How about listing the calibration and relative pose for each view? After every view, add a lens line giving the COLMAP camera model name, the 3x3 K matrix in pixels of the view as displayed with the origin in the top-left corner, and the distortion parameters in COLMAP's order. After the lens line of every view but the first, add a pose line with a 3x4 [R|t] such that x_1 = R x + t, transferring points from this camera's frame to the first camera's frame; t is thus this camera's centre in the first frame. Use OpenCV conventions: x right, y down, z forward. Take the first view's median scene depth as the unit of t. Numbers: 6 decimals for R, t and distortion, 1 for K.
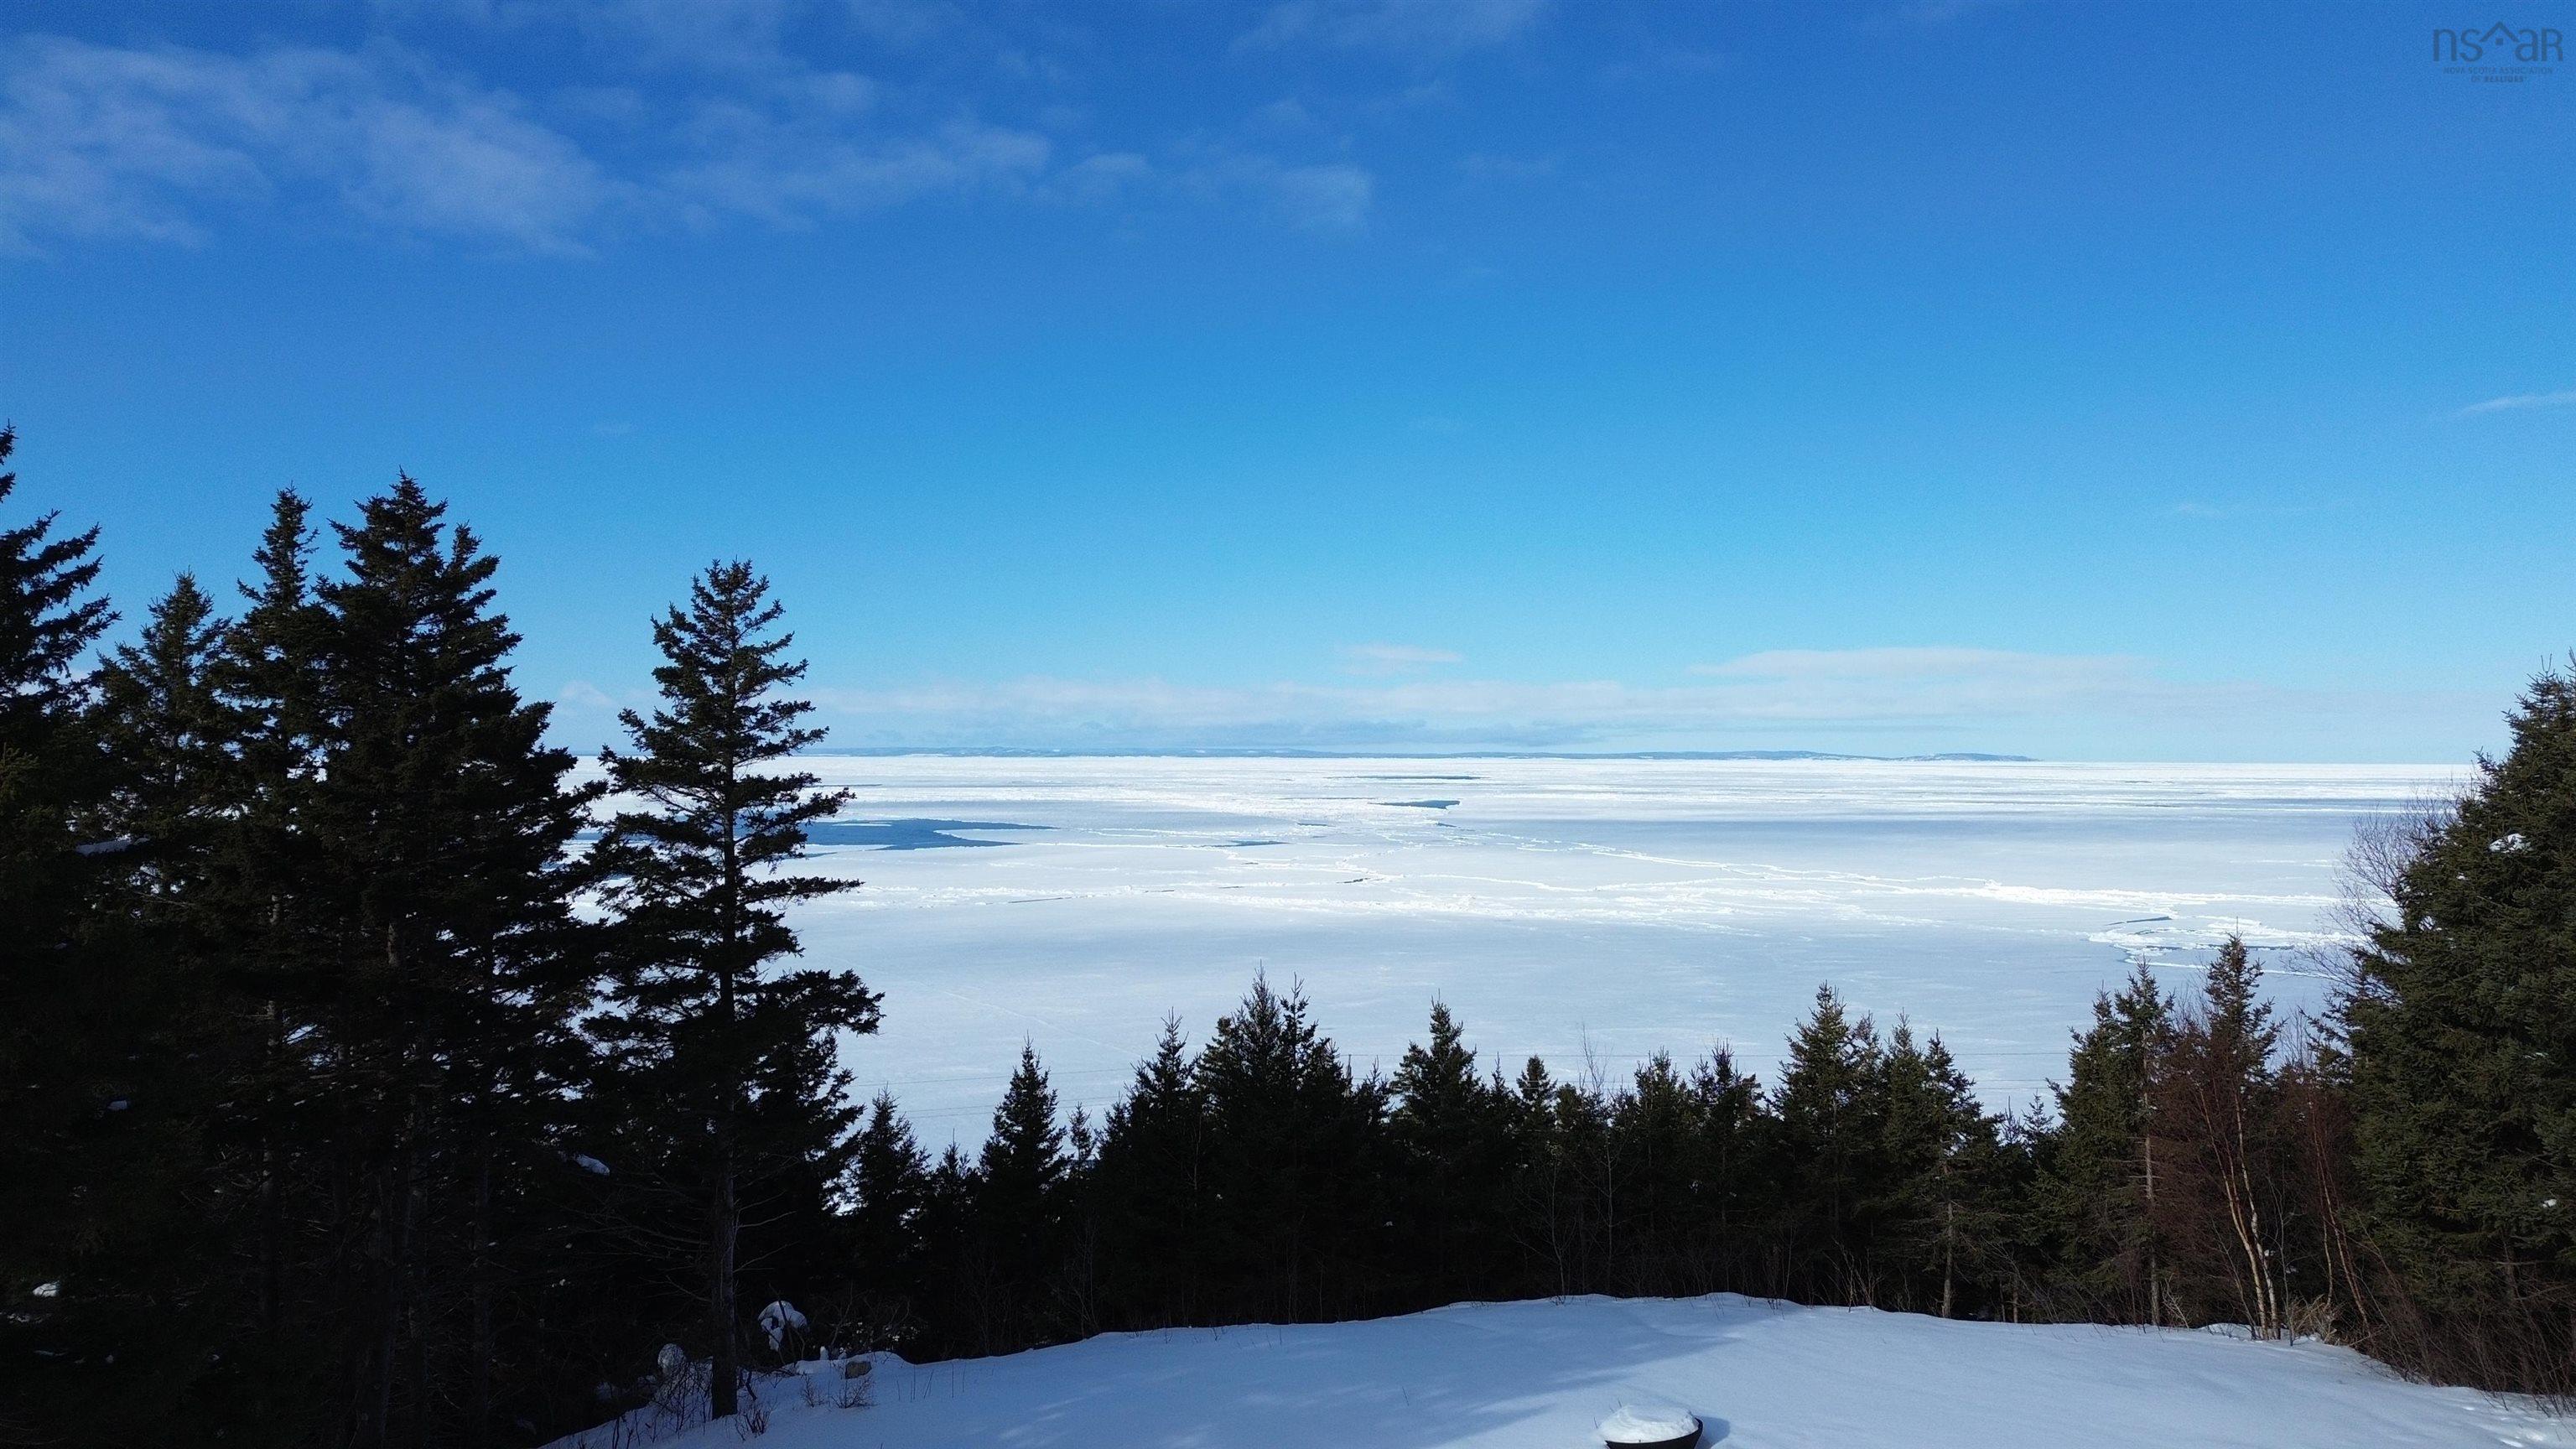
lens RADIAL K [[1815.2, 0, 1272.4], [0, 1815.2, 721.1], [0, 0, 1]] dist [0.080815, -0.070354]
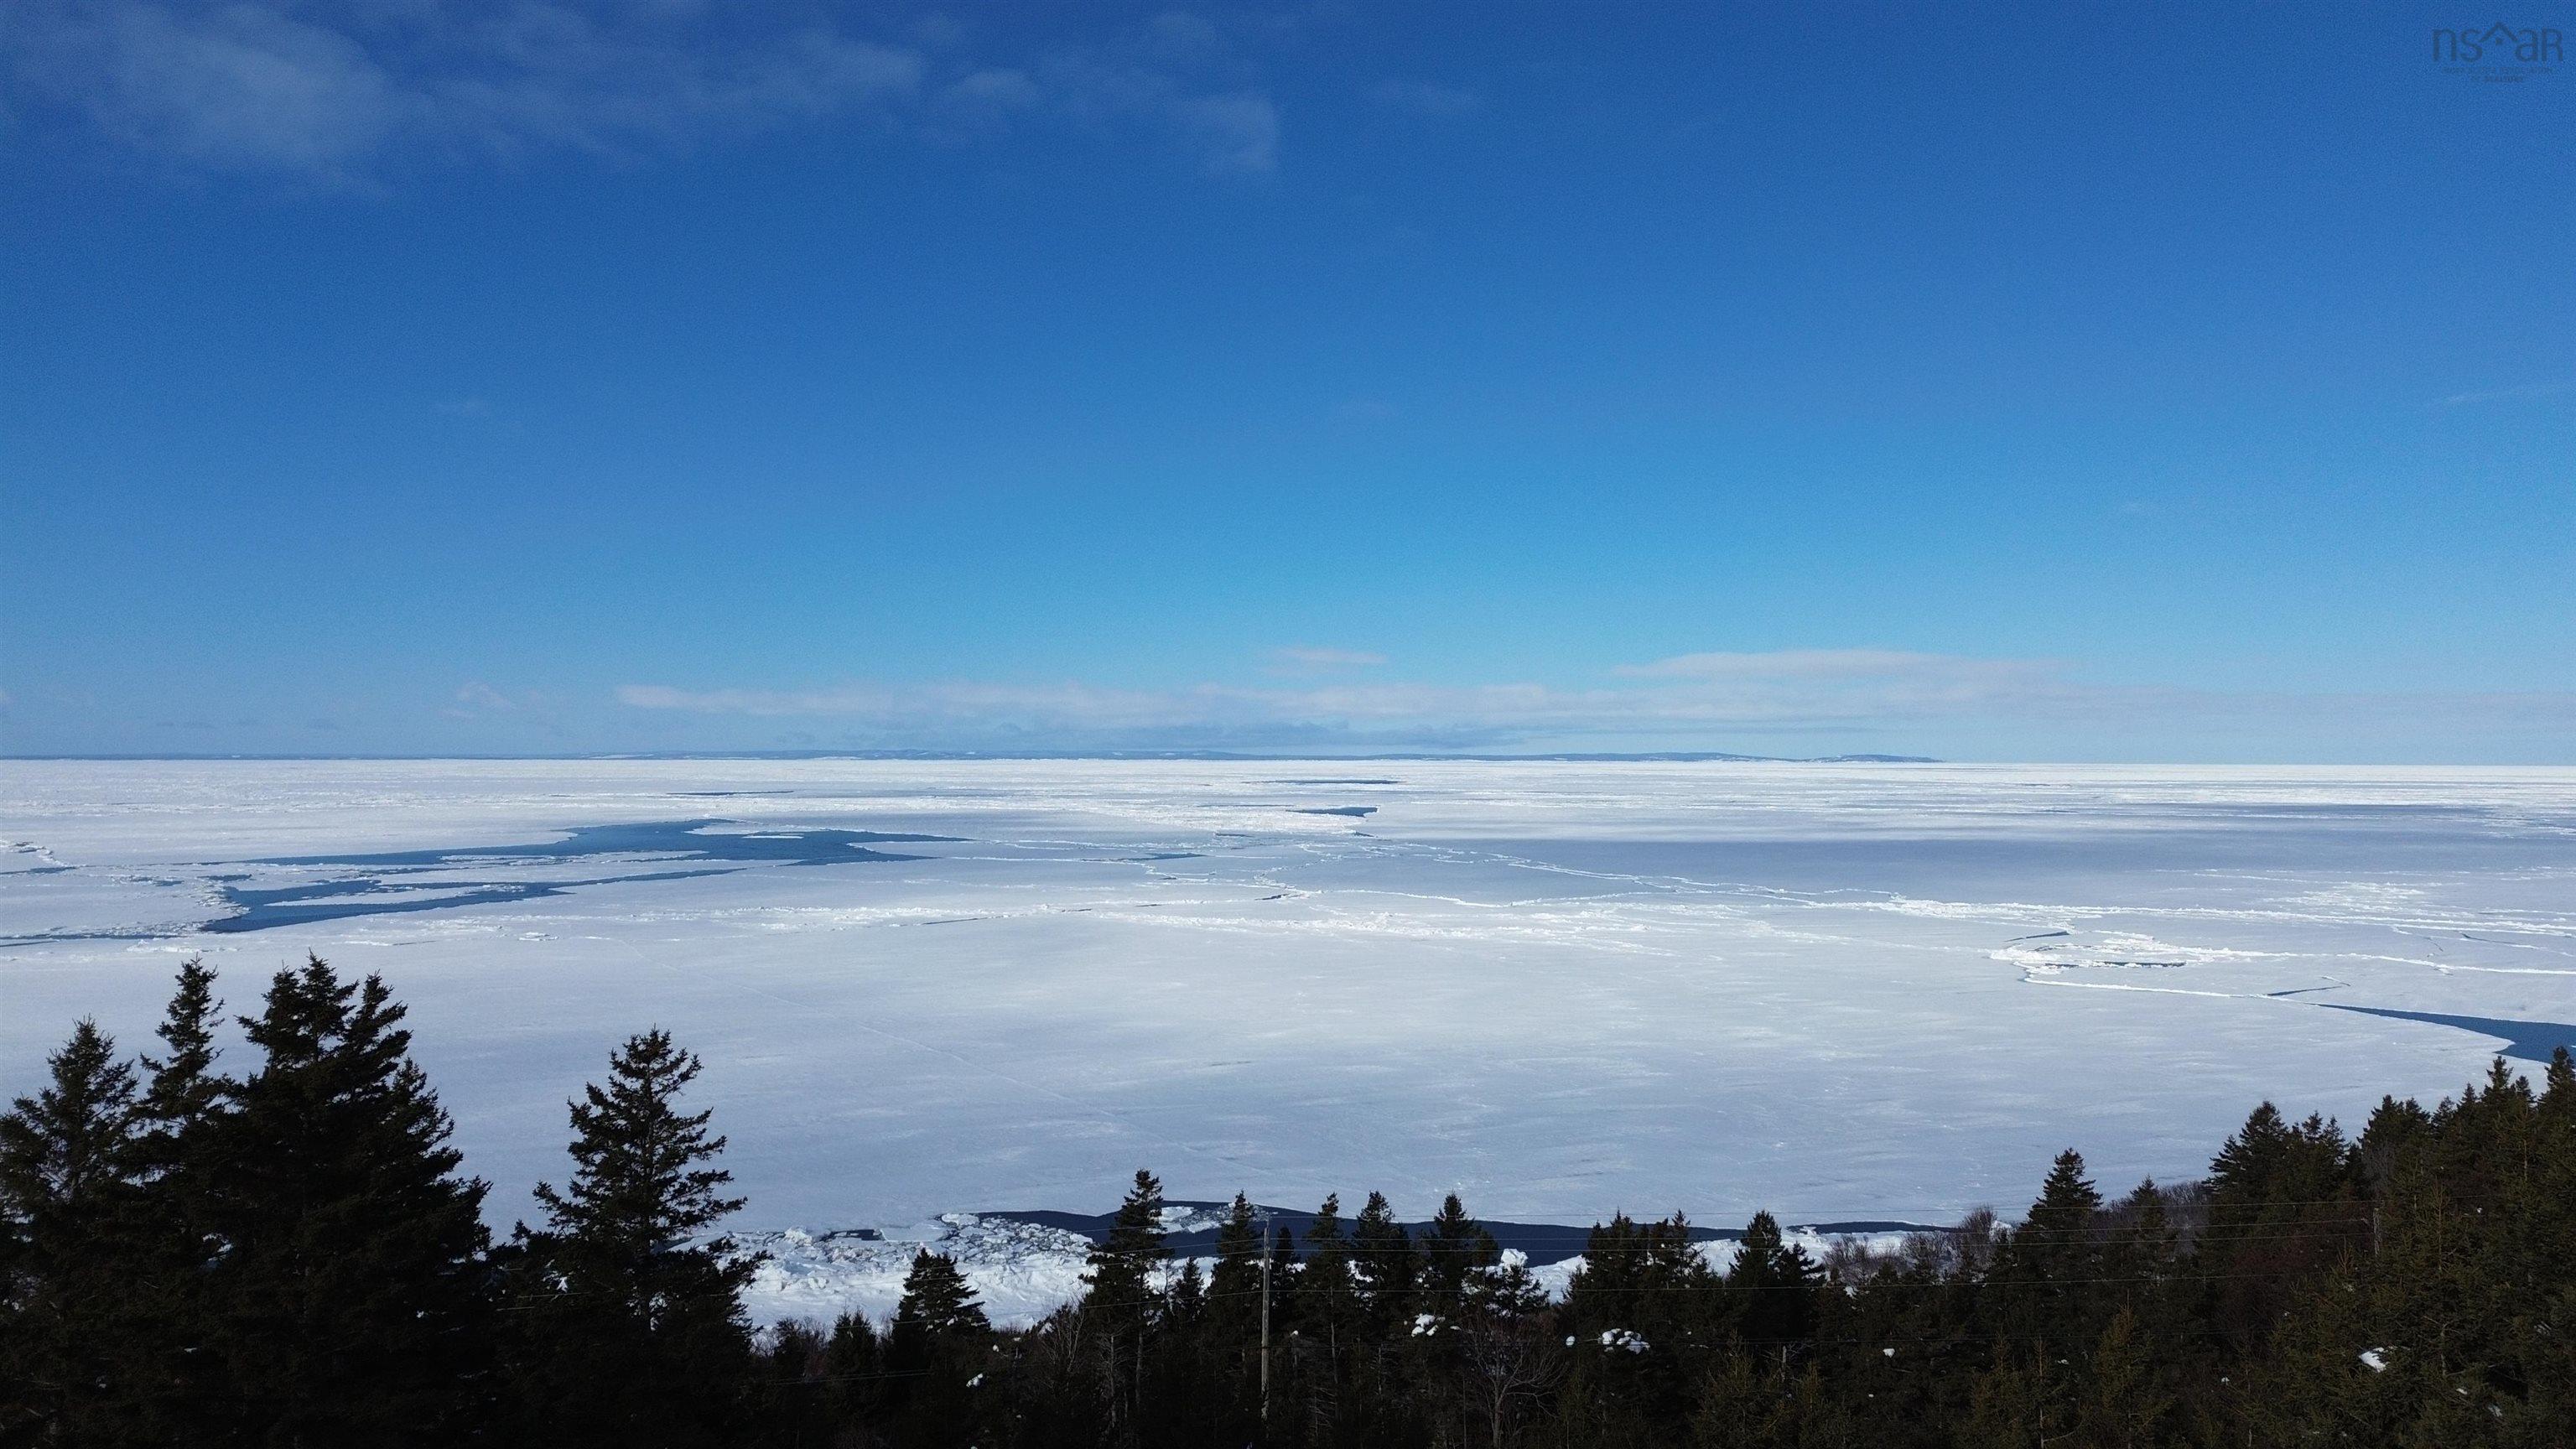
lens RADIAL K [[1815.2, 0, 1274.4], [0, 1815.2, 710.4], [0, 0, 1]] dist [0.080815, -0.070354]
pose [[0.998919, -0.002099, 0.046441, -0.001273], [0.002373, 0.999980, -0.005835, -0.202971], [-0.046427, 0.005939, 0.998904, -0.012742]]
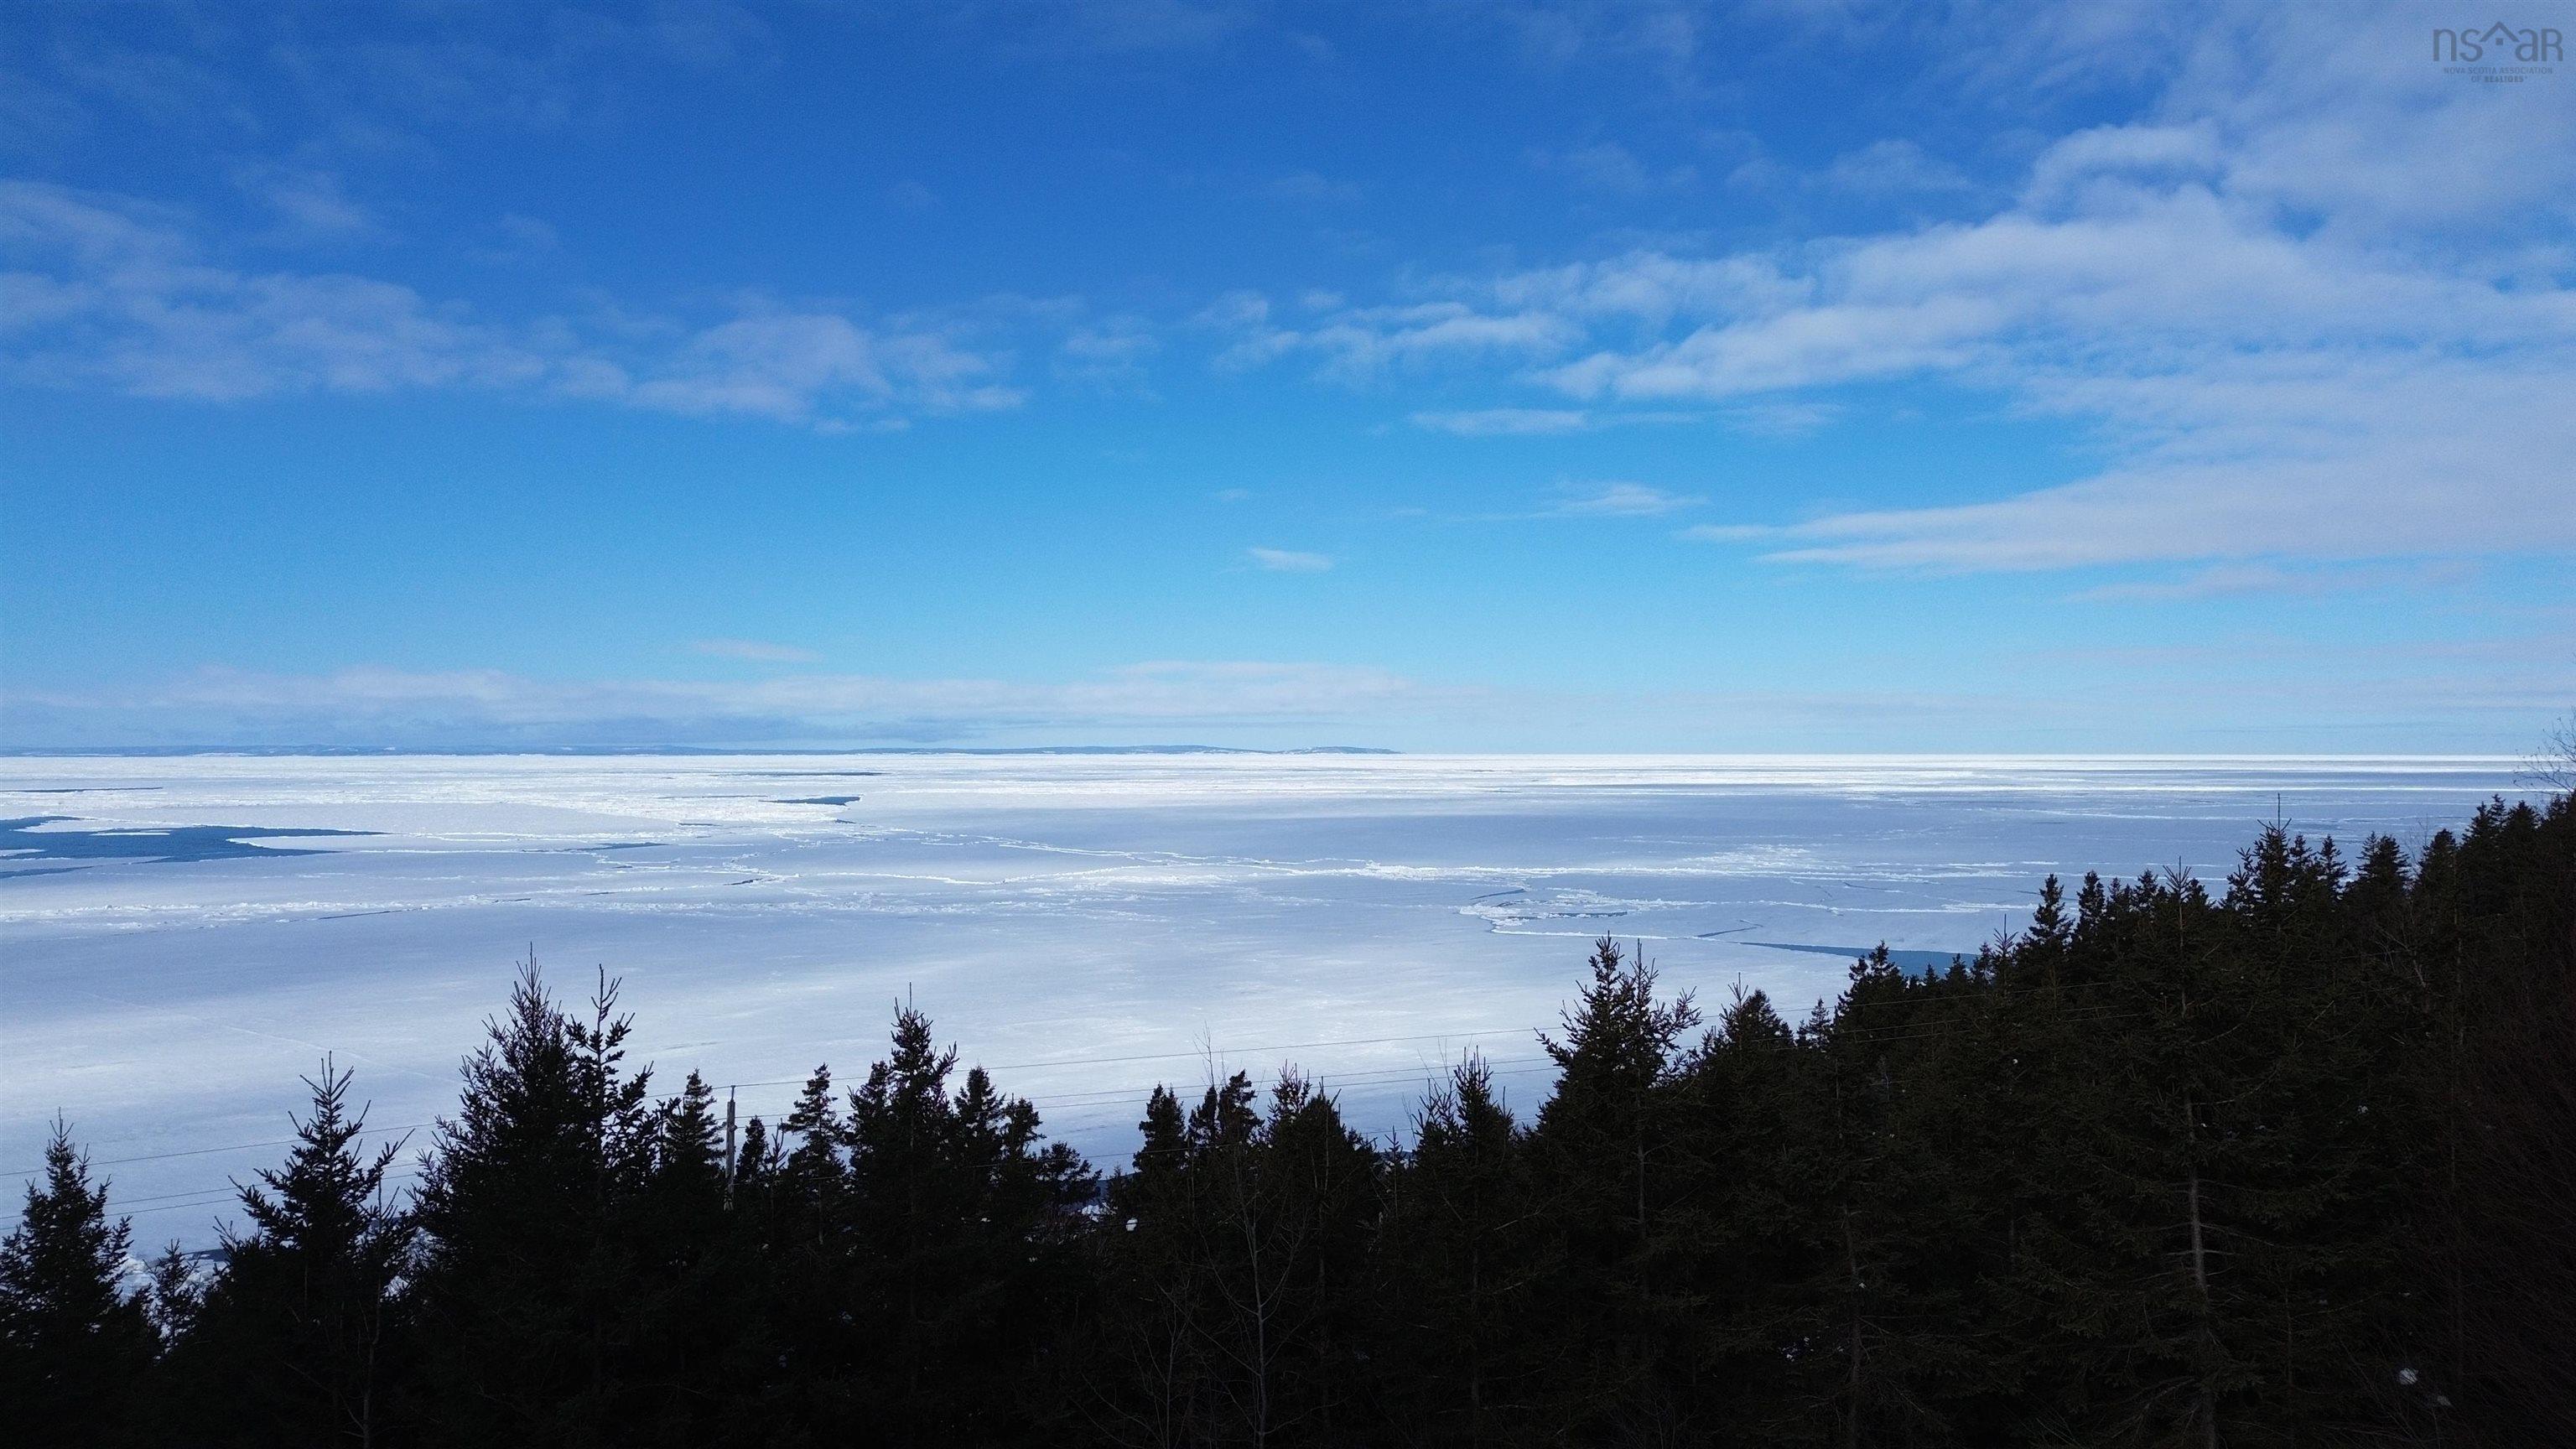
lens RADIAL K [[1815.2, 0, 1281.2], [0, 1815.2, 732.8], [0, 0, 1]] dist [0.080815, -0.070354]
pose [[0.945701, -0.001238, 0.325035, 0.025572], [-0.001544, 0.999964, 0.008301, 0.077869], [-0.325034, -0.008352, 0.945666, 0.518485]]
